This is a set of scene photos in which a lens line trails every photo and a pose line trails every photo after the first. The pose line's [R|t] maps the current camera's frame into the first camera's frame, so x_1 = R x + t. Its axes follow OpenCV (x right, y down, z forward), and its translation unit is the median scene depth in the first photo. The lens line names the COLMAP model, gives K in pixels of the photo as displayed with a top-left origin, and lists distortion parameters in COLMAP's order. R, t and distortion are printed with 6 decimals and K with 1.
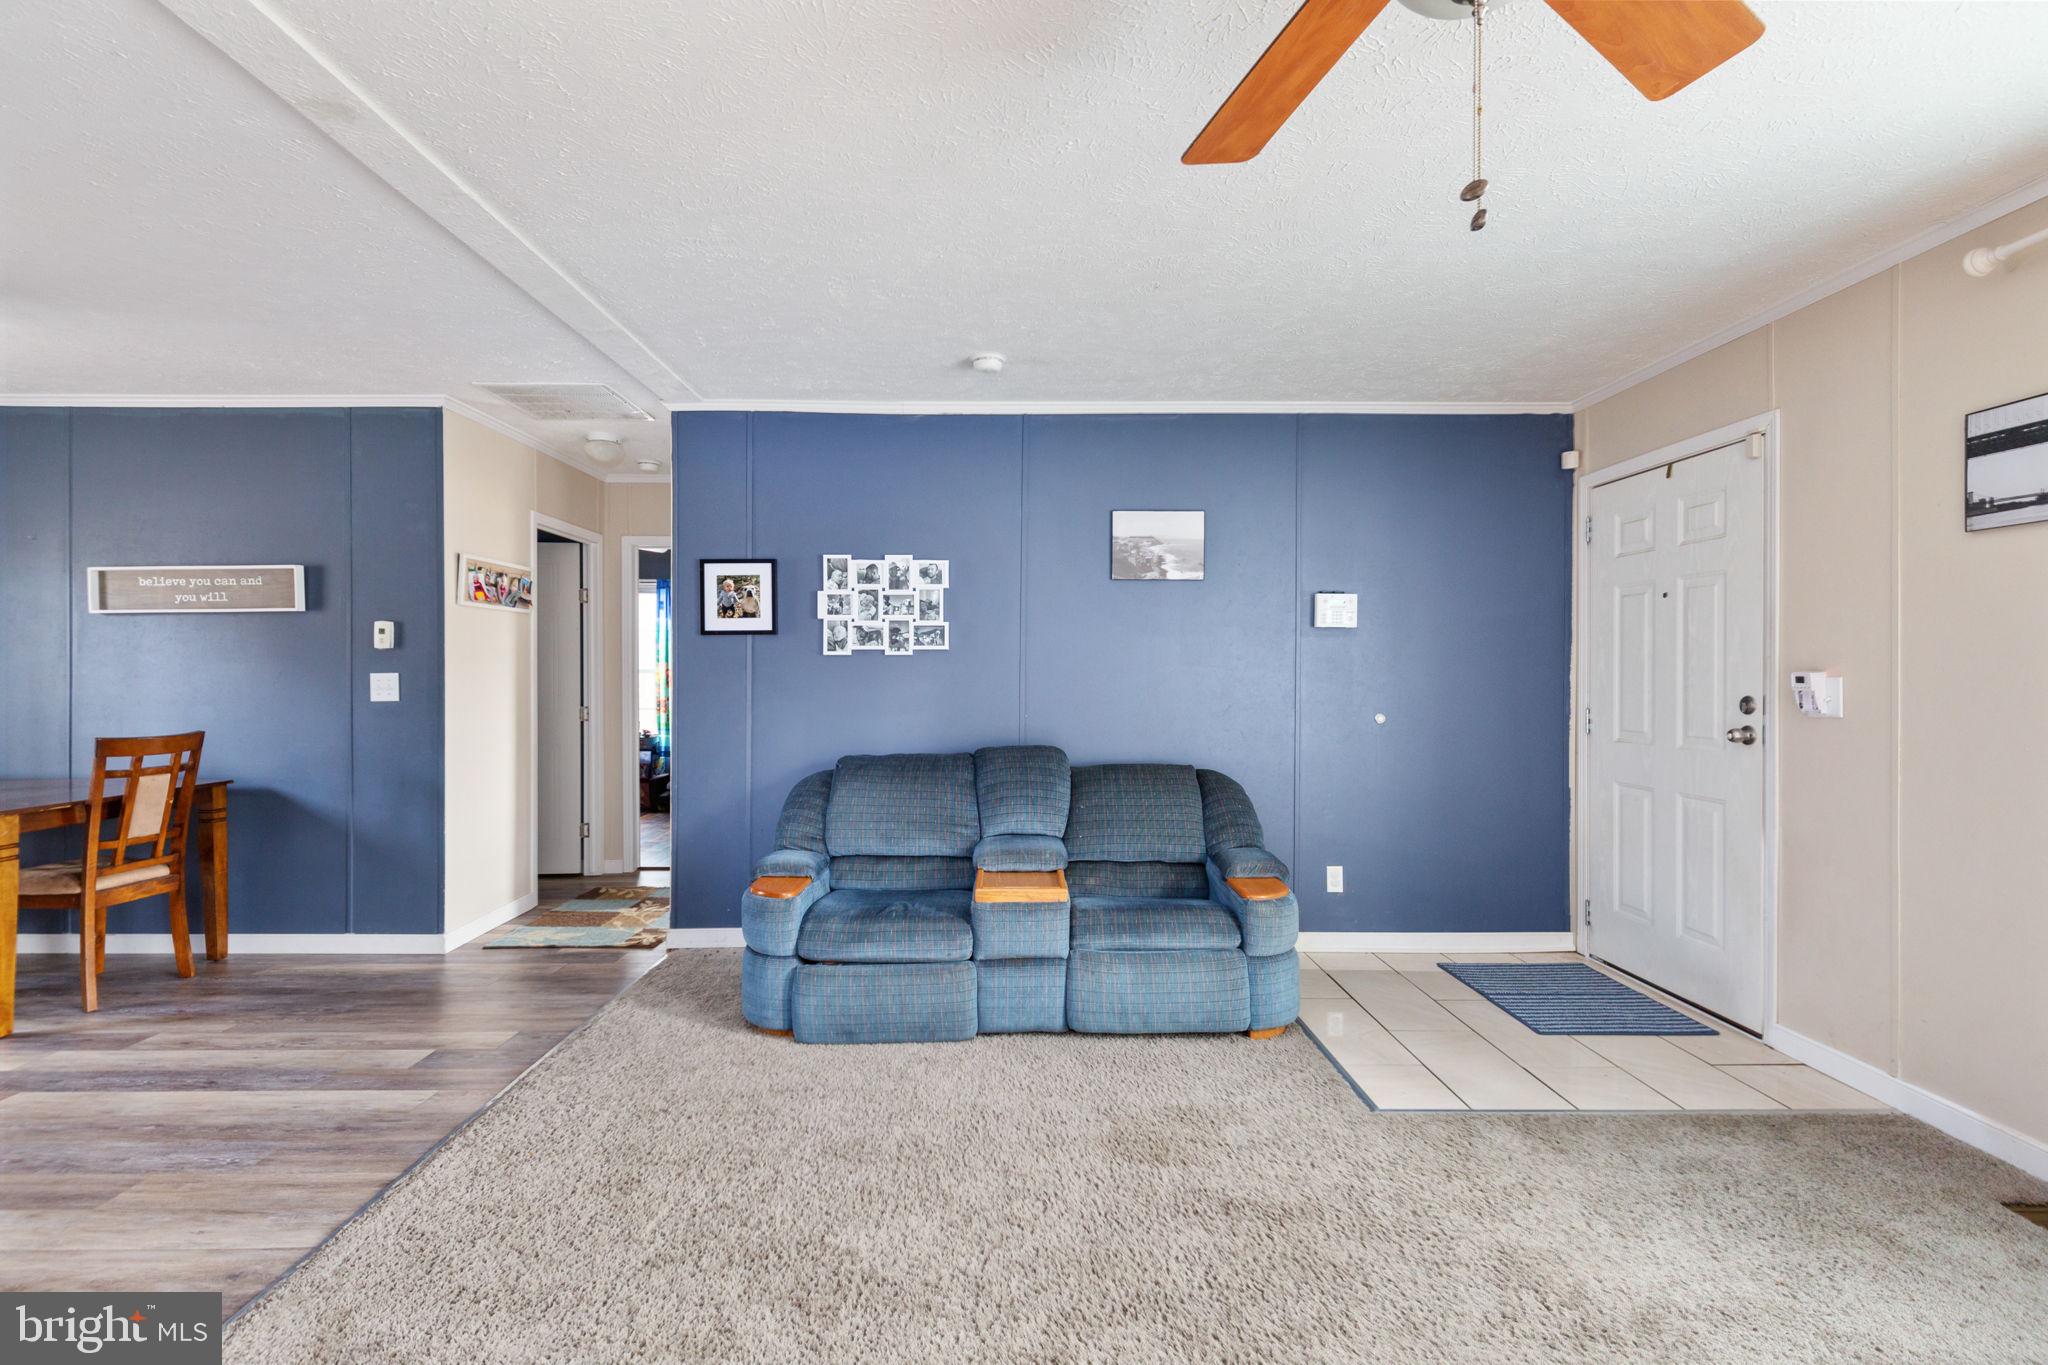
lens RADIAL K [[928.7, 0, 1001.8], [0, 928.7, 670.2], [0, 0, 1]] dist [0.000406, -0.000088]
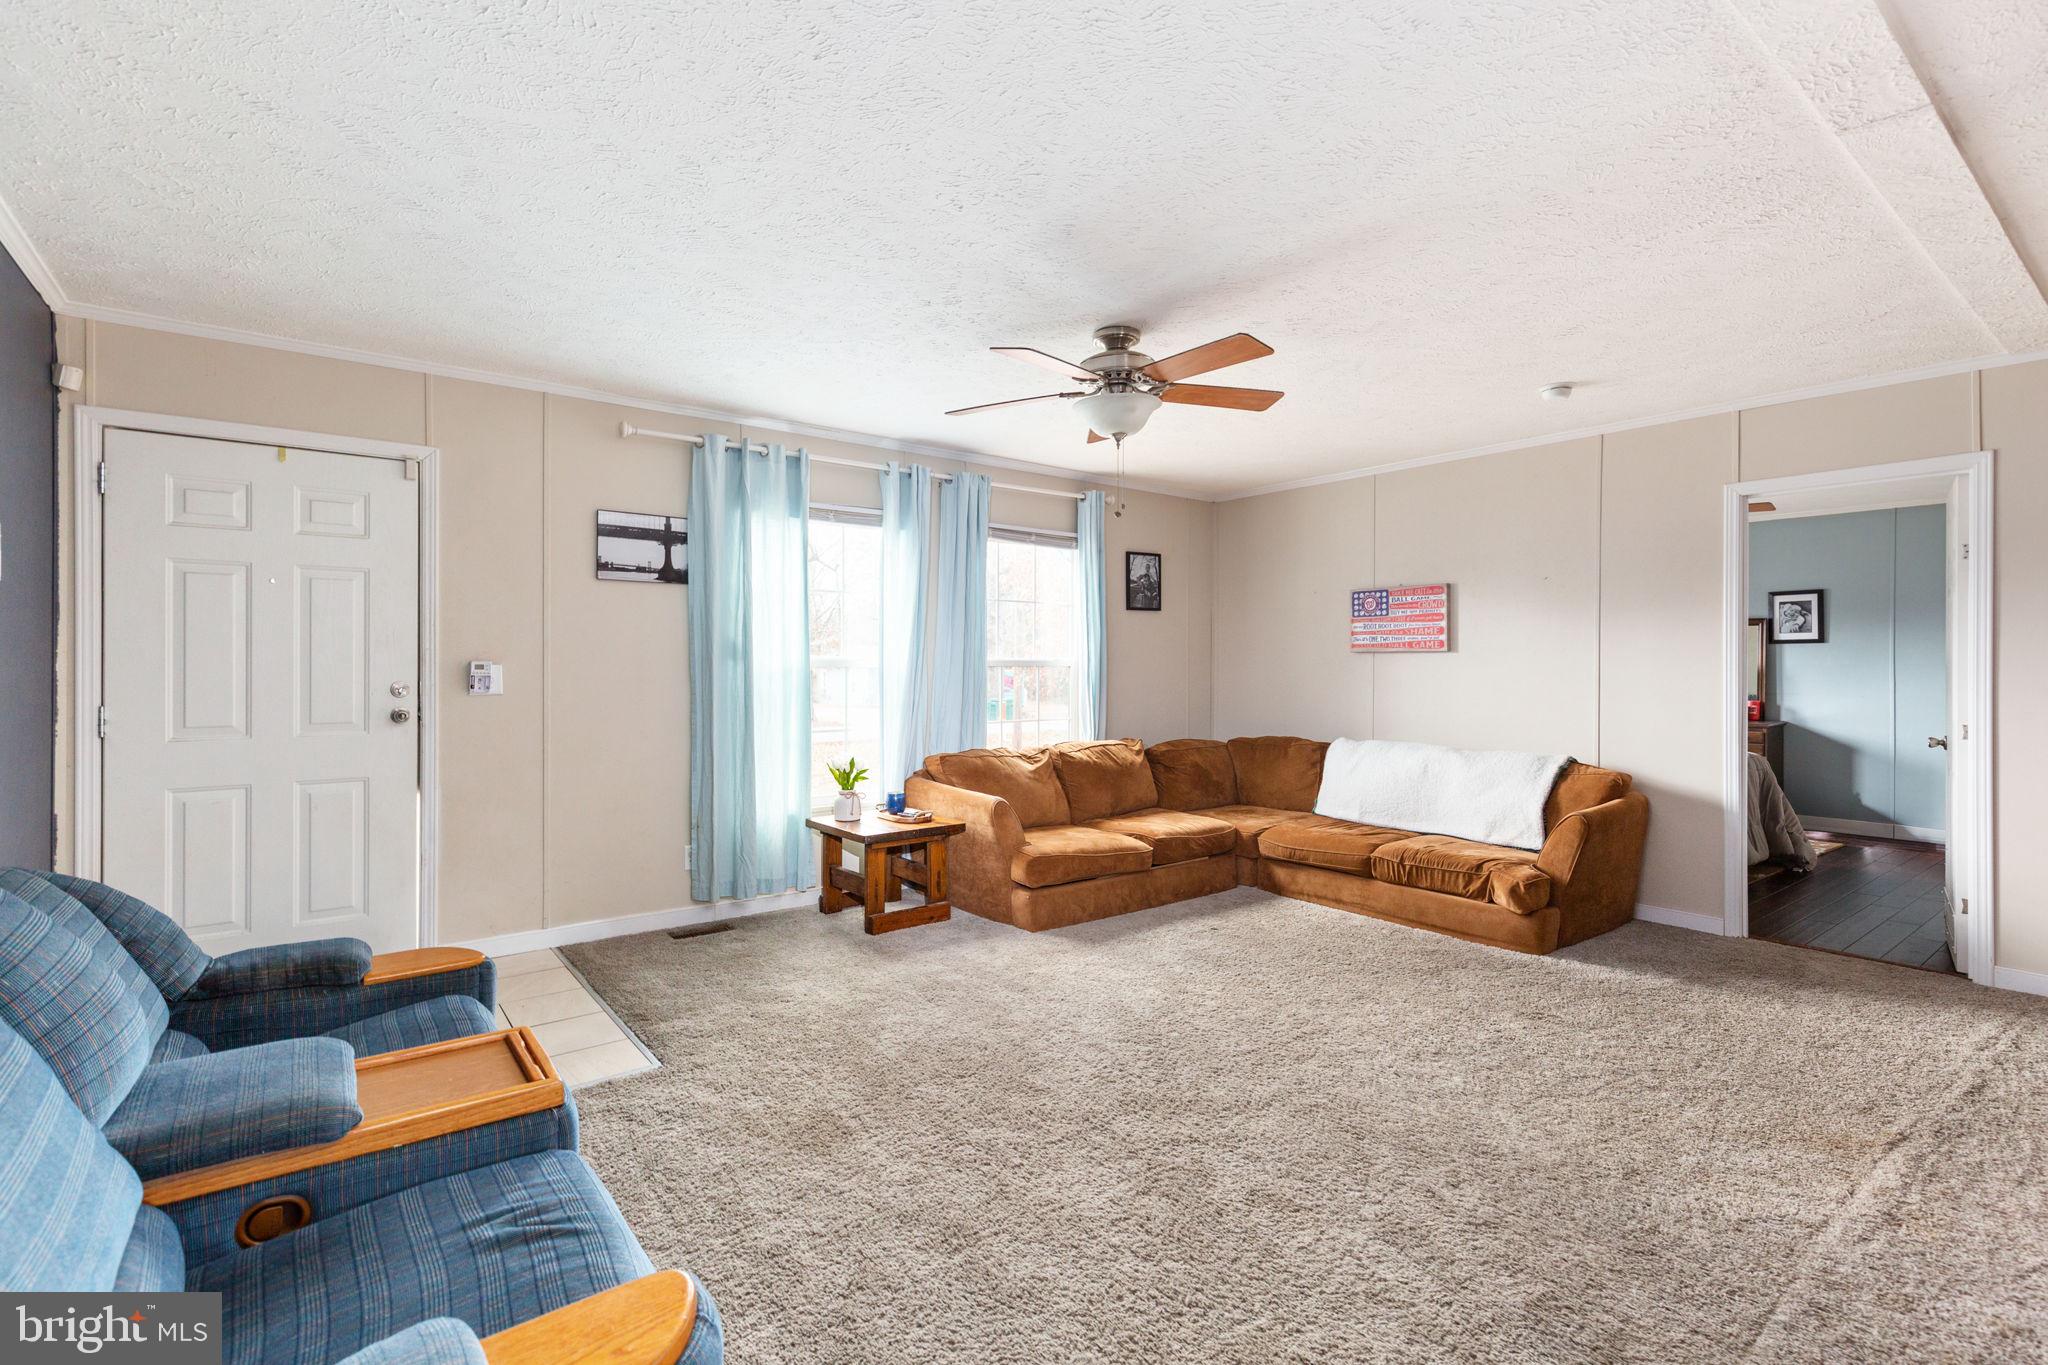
lens RADIAL K [[928.7, 0, 1001.8], [0, 928.7, 670.2], [0, 0, 1]] dist [0.000406, -0.000088]
pose [[-0.605542, -0.001320, 0.795812, -0.757906], [-0.003453, 0.999994, -0.000969, 0.016089], [-0.795806, -0.003334, -0.605543, 1.446118]]
